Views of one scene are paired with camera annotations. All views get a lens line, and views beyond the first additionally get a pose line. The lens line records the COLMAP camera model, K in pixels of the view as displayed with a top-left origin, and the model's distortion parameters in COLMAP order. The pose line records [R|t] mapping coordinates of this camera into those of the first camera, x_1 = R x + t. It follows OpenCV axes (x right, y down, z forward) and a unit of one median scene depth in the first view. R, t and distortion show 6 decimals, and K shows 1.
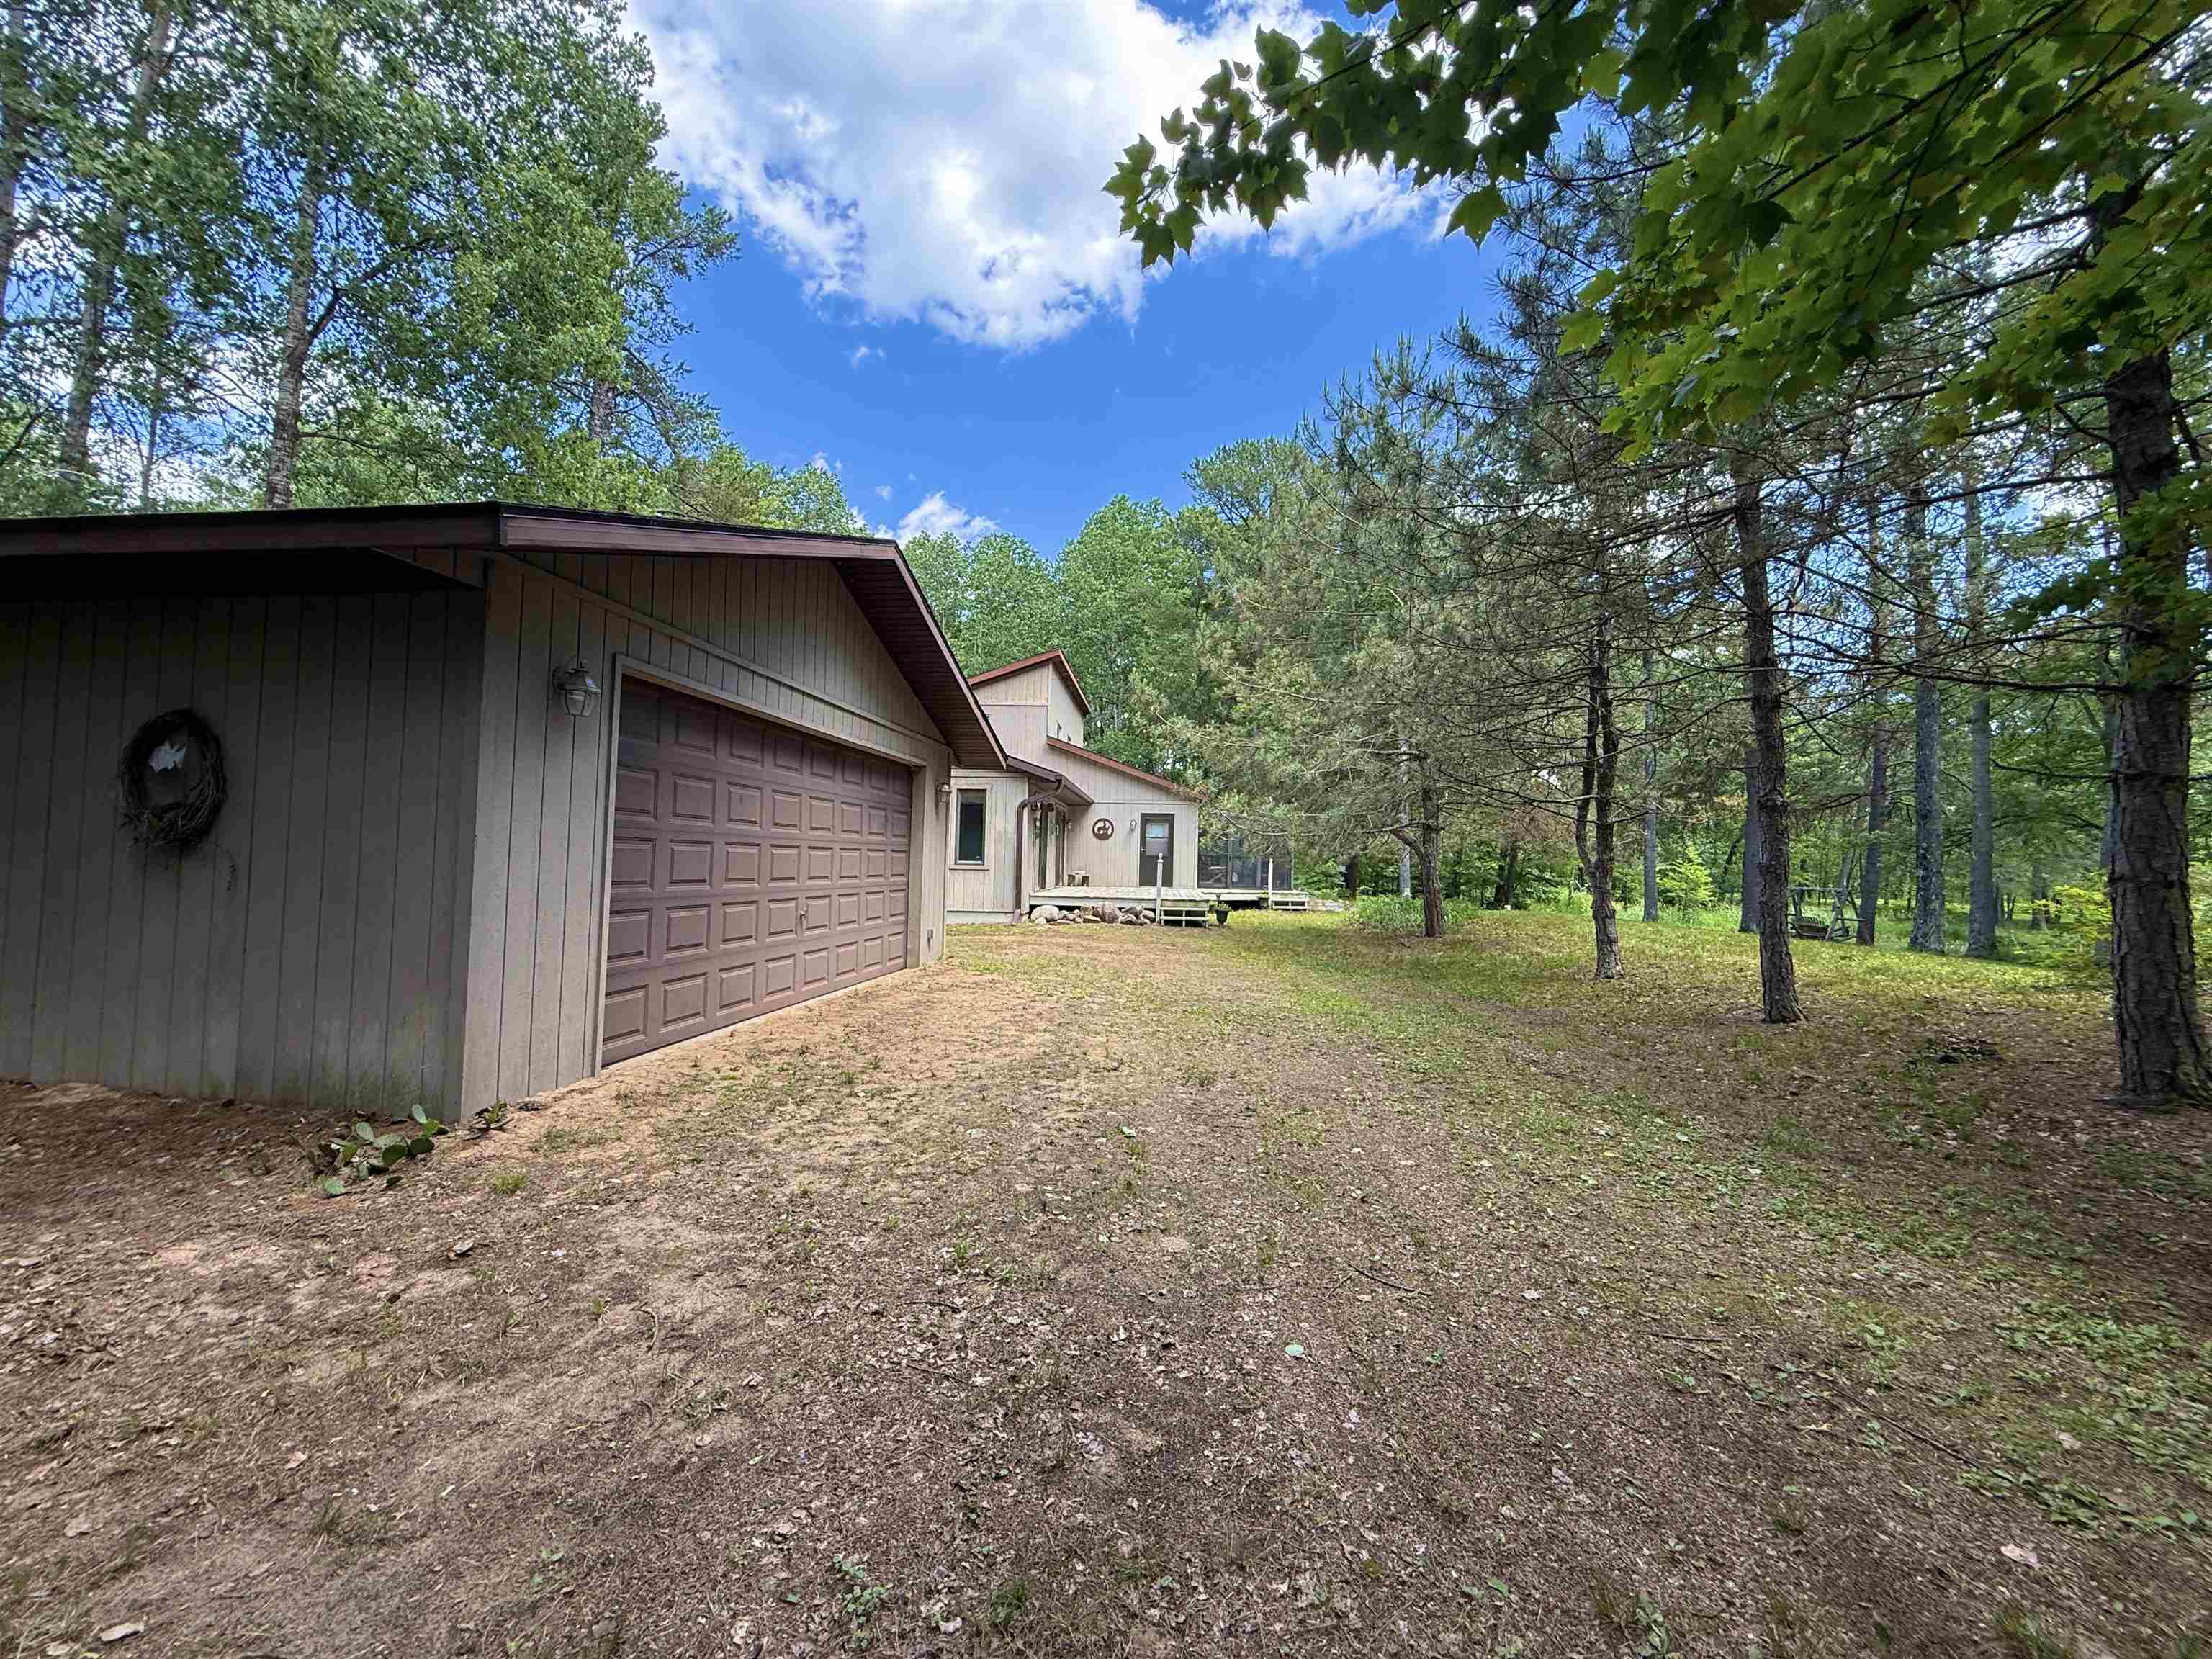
lens RADIAL K [[884.3, 0, 1101.5], [0, 884.3, 832.0], [0, 0, 1]] dist [0.003430, -0.000020]
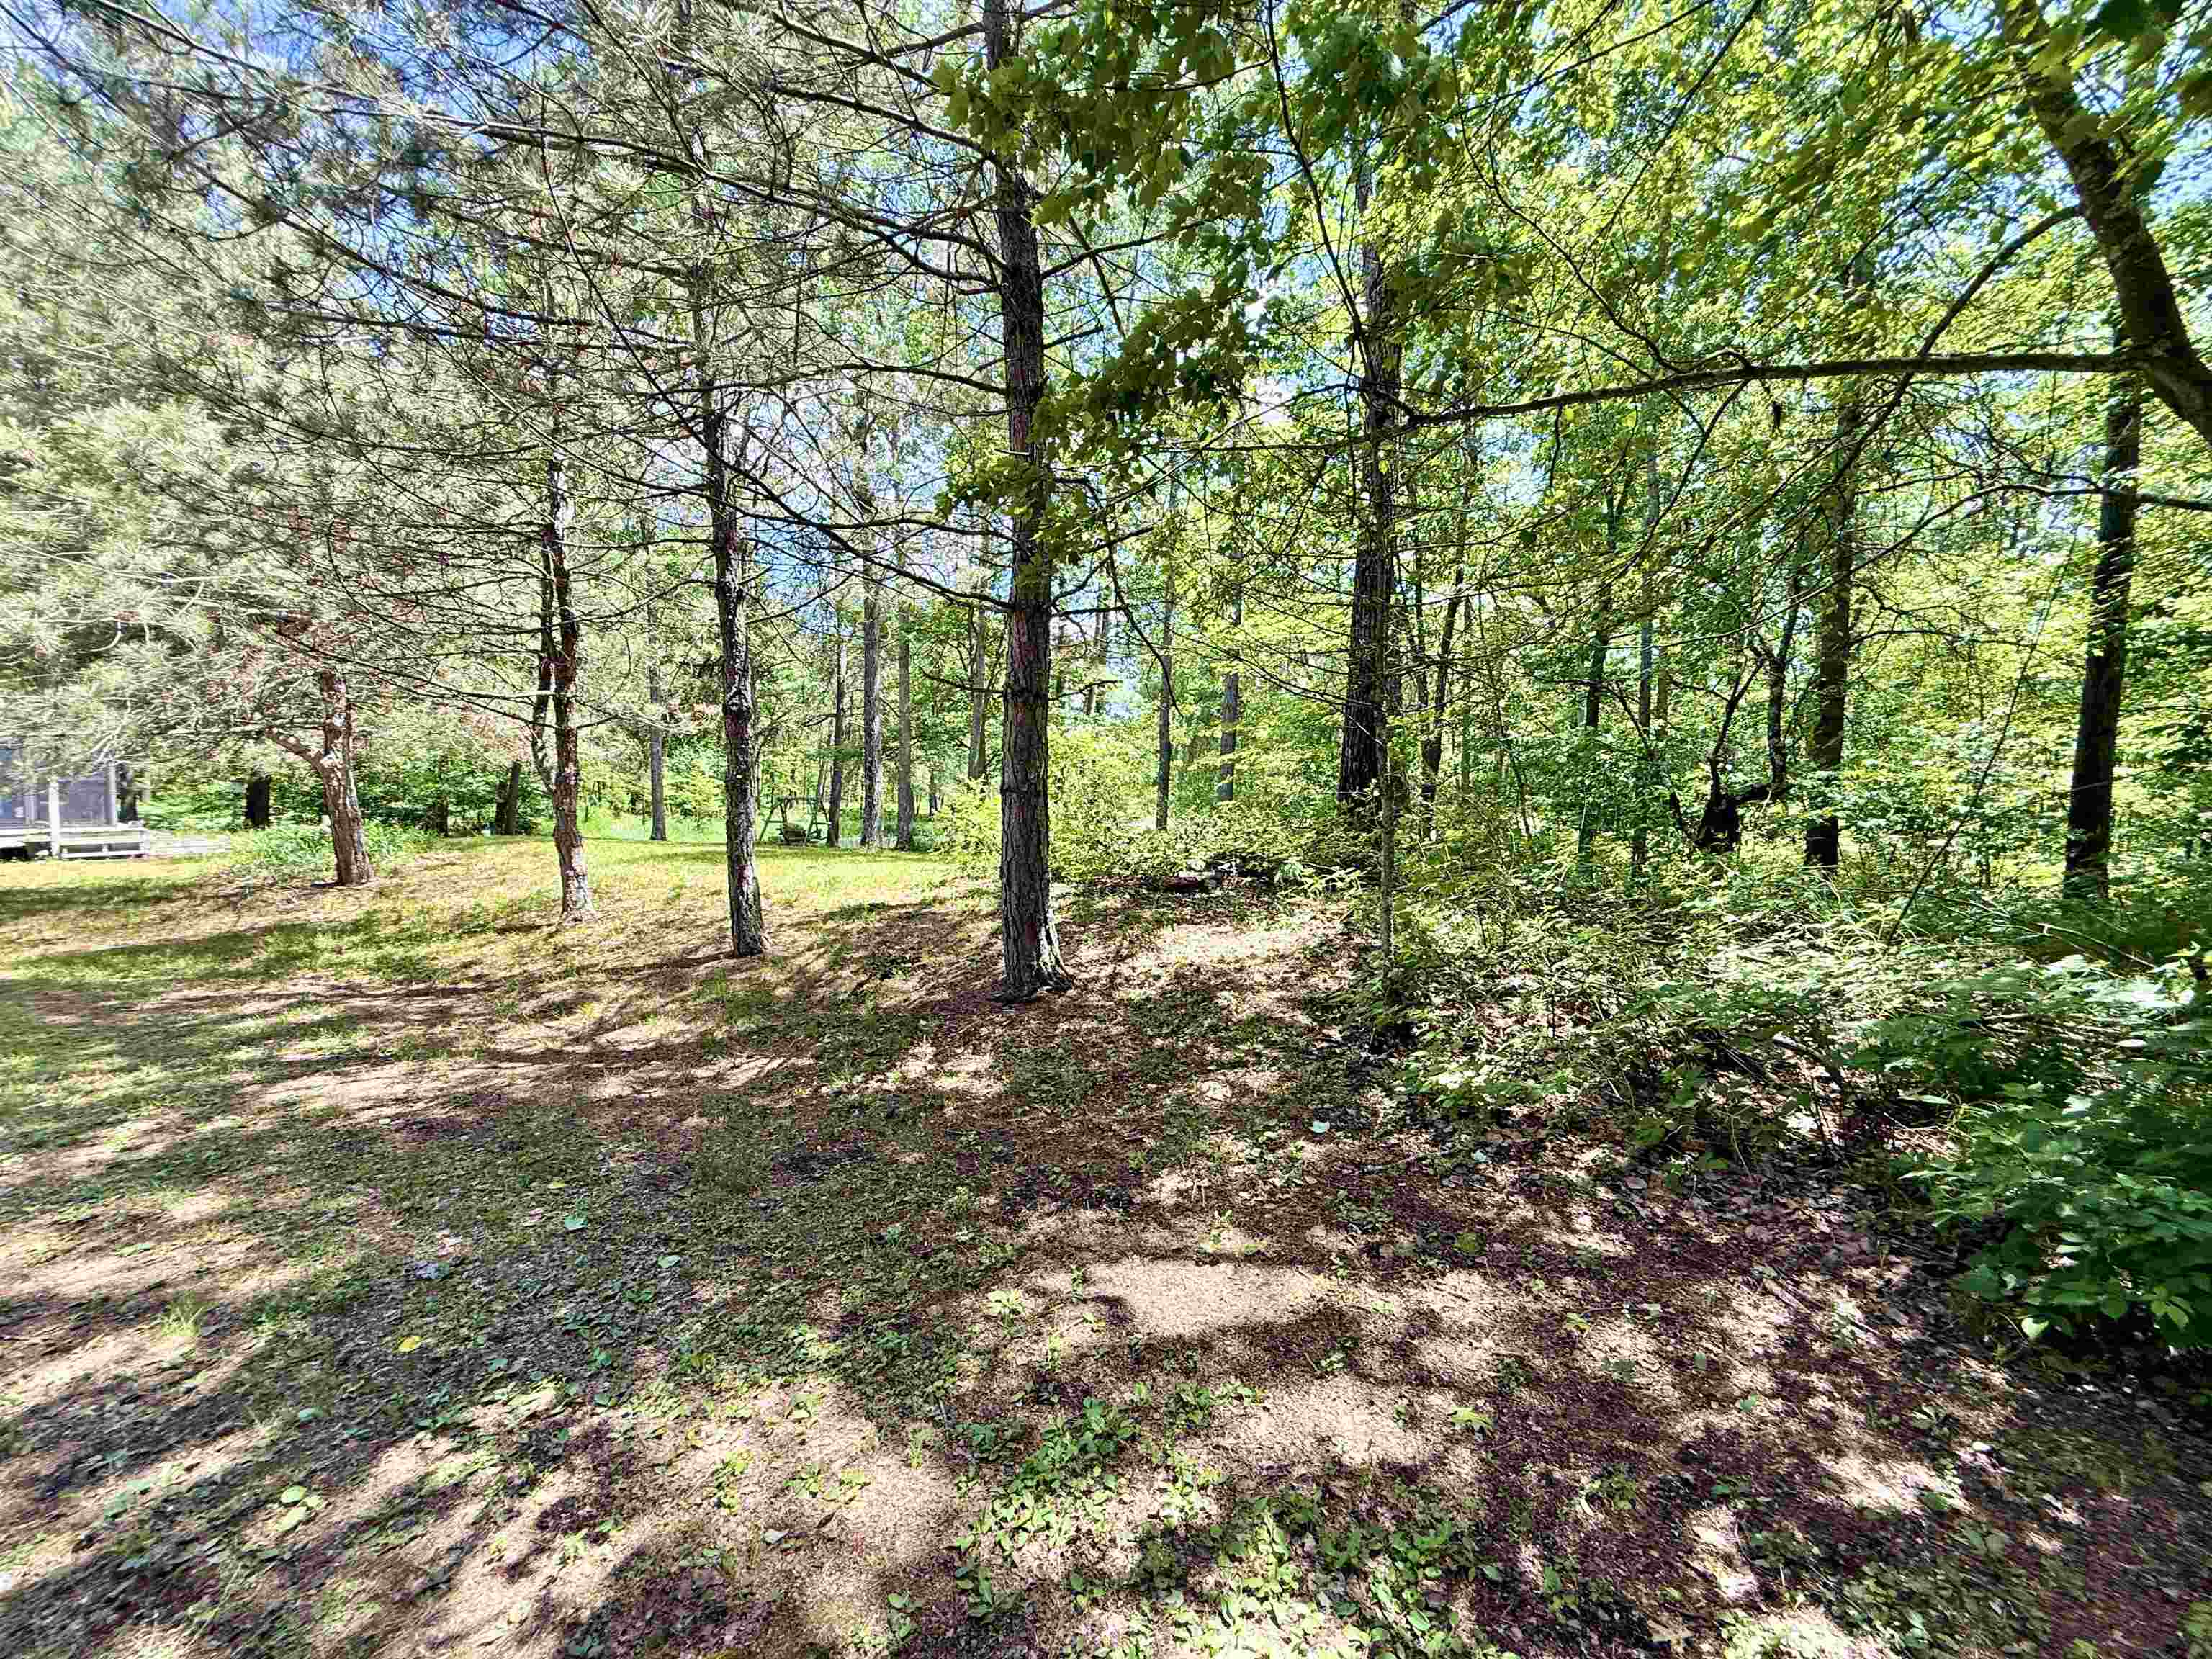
lens RADIAL K [[884.3, 0, 1101.5], [0, 884.3, 832.0], [0, 0, 1]] dist [0.003430, -0.000020]
pose [[0.536542, -0.063764, 0.841461, 0.085364], [-0.017979, 0.996051, 0.086942, 0.002974], [-0.843682, -0.061777, 0.533277, 0.092734]]
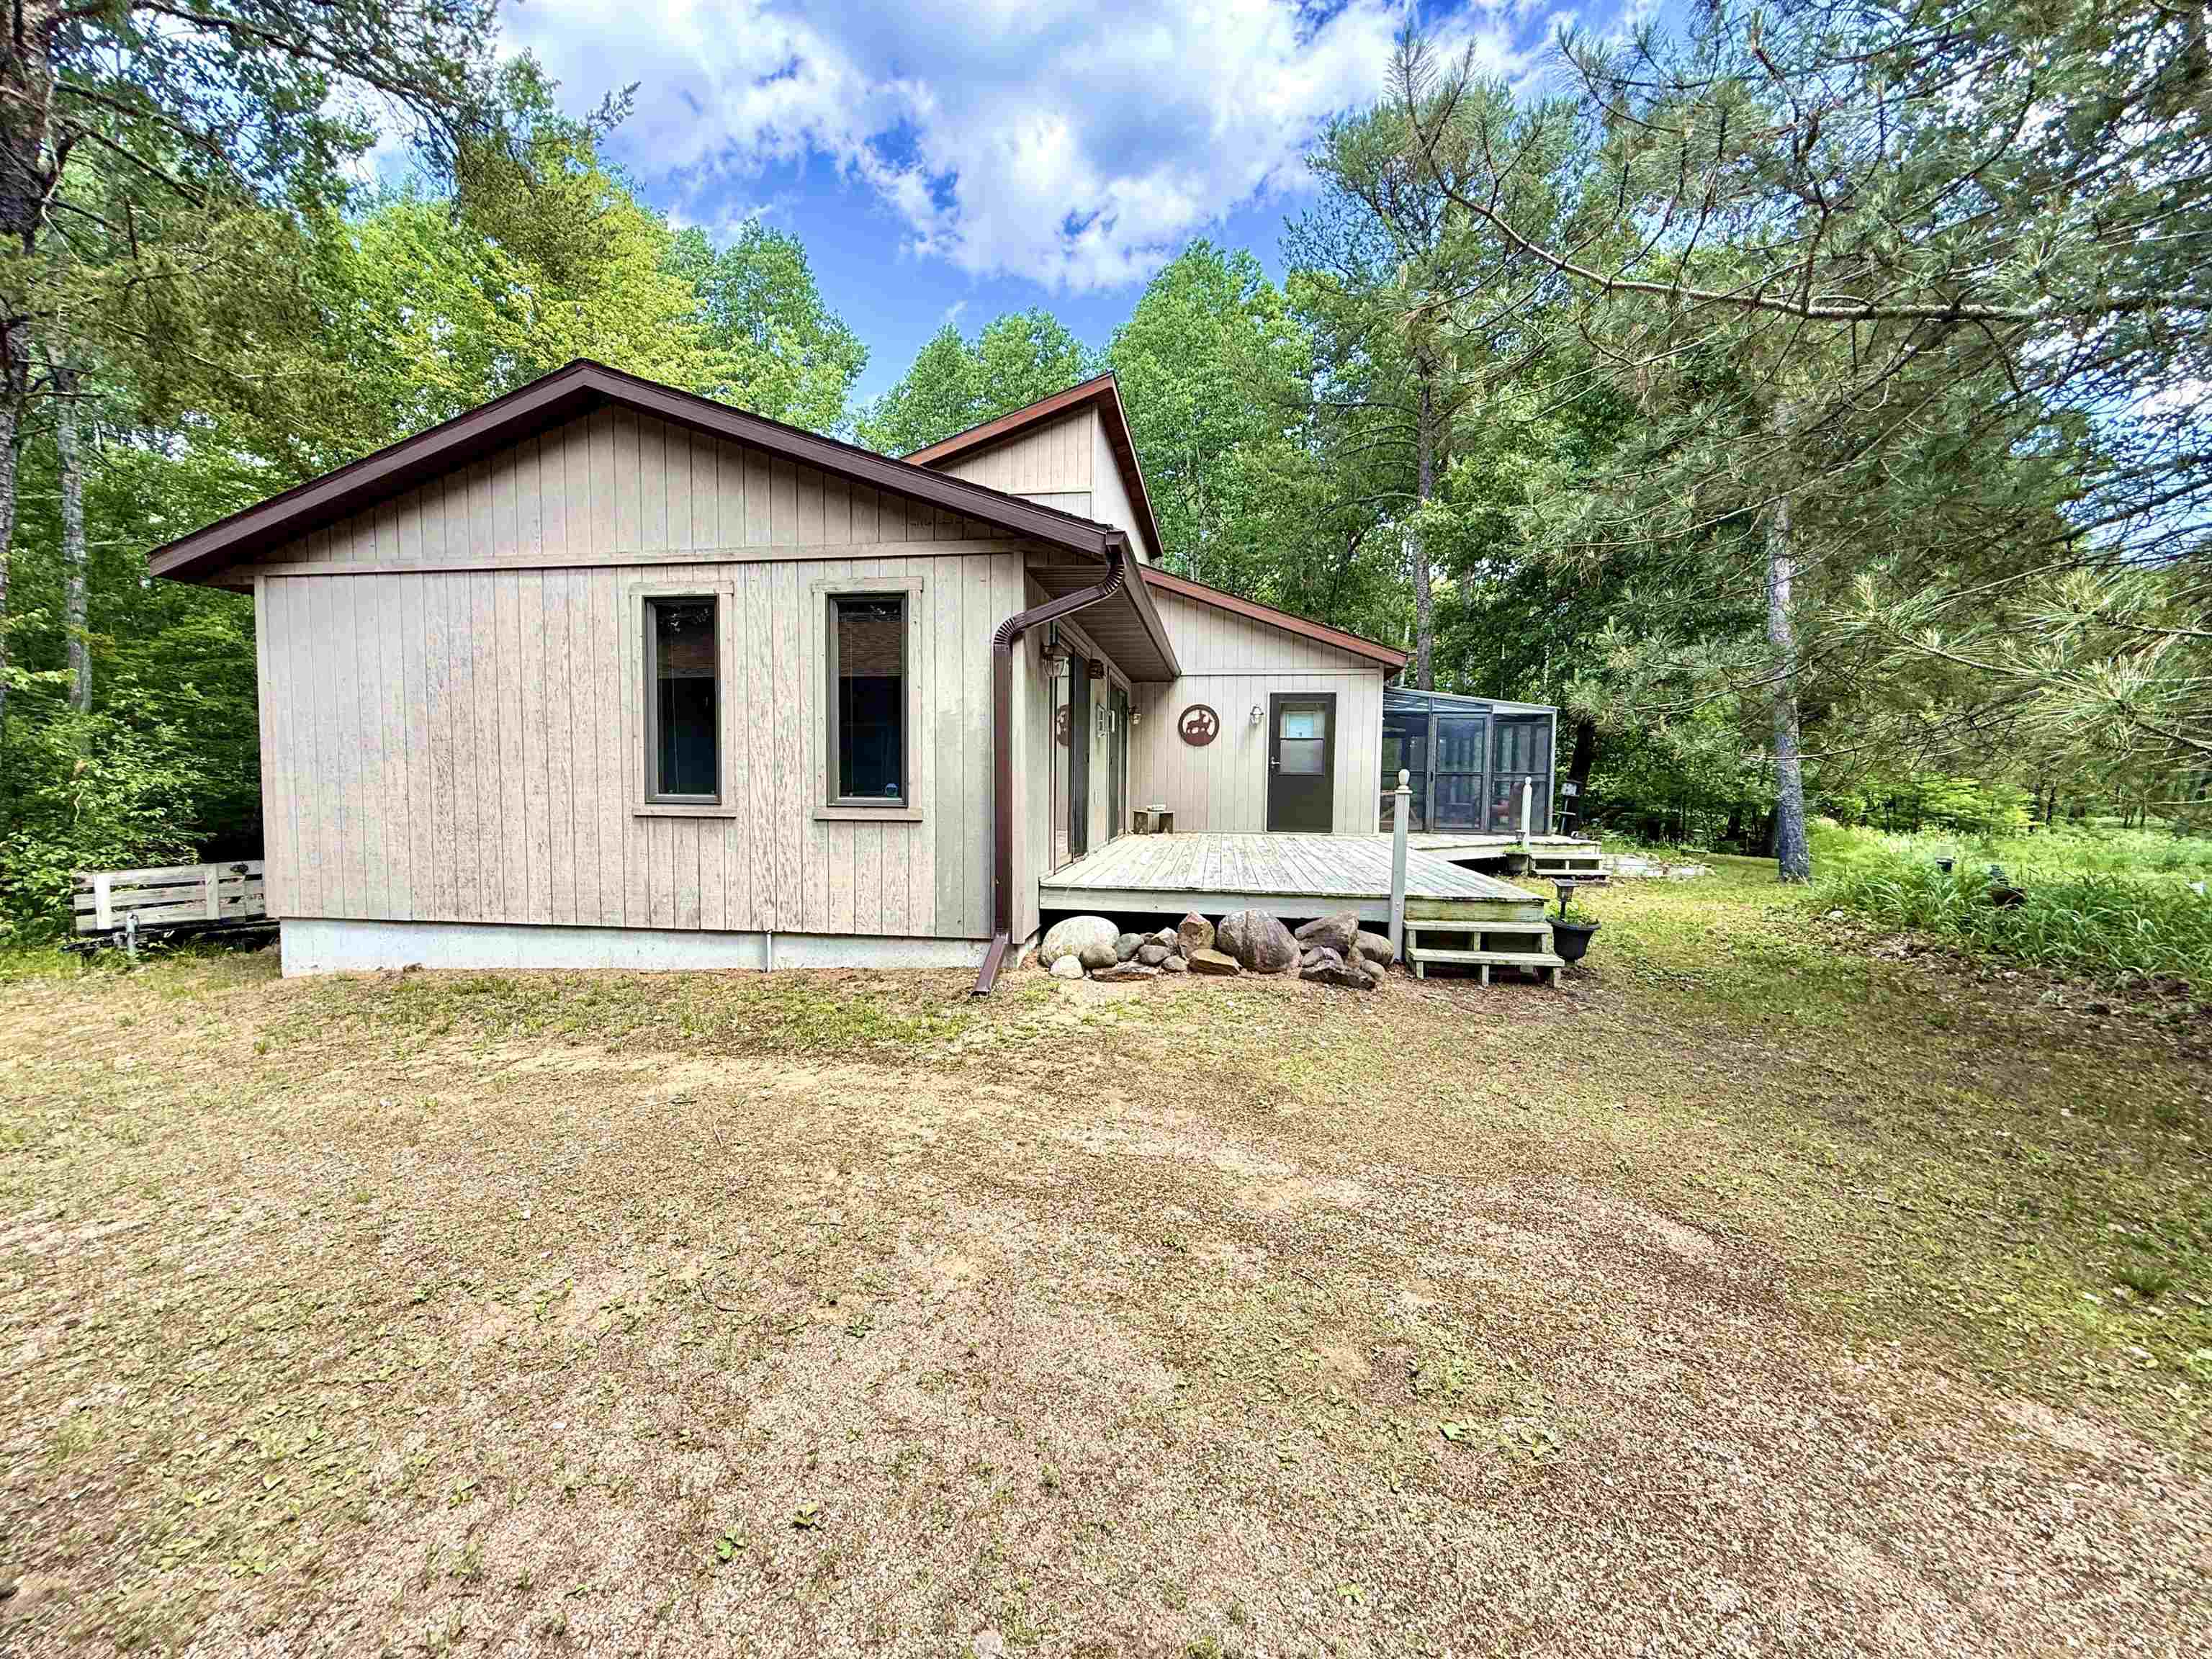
lens RADIAL K [[890.5, 0, 1106.0], [0, 890.5, 829.5], [0, 0, 1]] dist [-0.001407, 0.000008]
pose [[0.998165, -0.008664, -0.059926, -0.030736], [0.014019, 0.995886, 0.089529, 0.014765], [0.058904, -0.090205, 0.994180, 0.640123]]
